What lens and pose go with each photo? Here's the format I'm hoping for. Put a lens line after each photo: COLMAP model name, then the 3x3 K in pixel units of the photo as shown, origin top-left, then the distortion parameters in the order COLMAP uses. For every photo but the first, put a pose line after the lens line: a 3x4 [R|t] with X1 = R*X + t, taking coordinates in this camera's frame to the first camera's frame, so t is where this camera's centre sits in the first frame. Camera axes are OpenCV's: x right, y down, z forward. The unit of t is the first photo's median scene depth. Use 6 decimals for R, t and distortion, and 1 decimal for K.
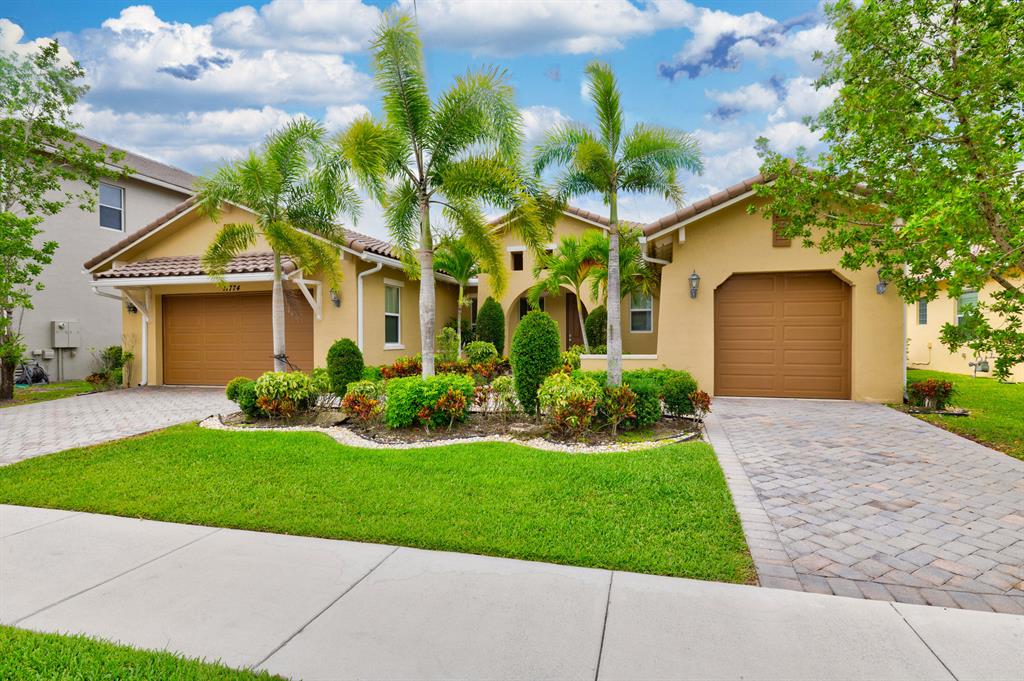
lens RADIAL K [[536.8, 0, 512.6], [0, 536.8, 337.8], [0, 0, 1]] dist [-0.000040, 0.000391]
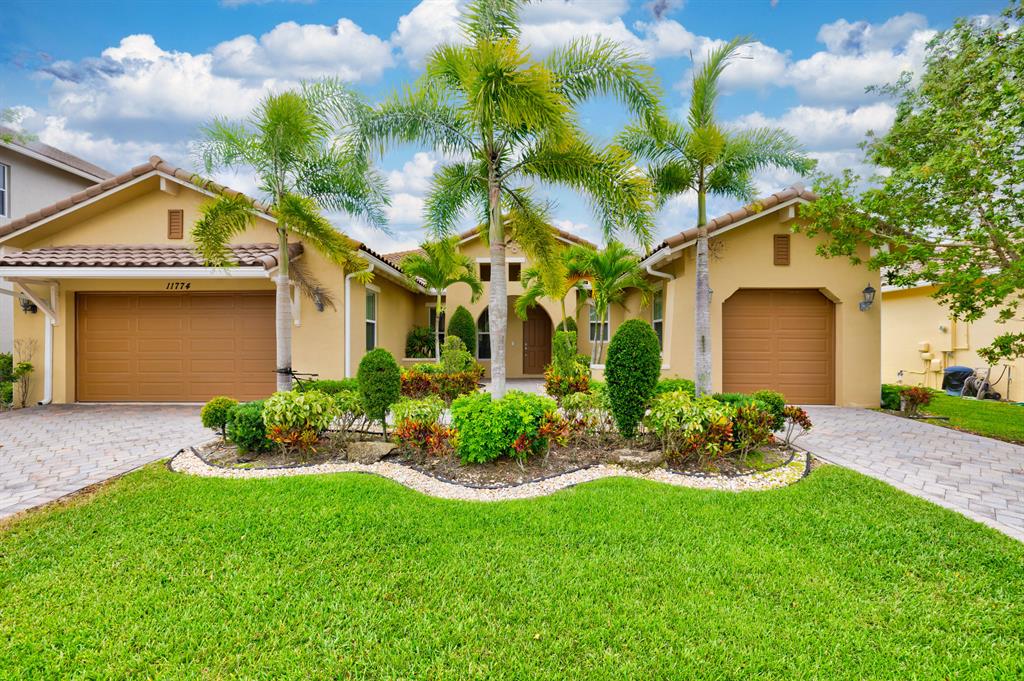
lens RADIAL K [[442.7, 0, 510.3], [0, 442.7, 342.4], [0, 0, 1]] dist [0.007302, -0.001378]
pose [[0.970245, 0.008087, 0.241991, -0.226352], [-0.006885, 0.999959, -0.005813, -0.004633], [-0.242028, 0.003974, 0.970261, 0.241558]]
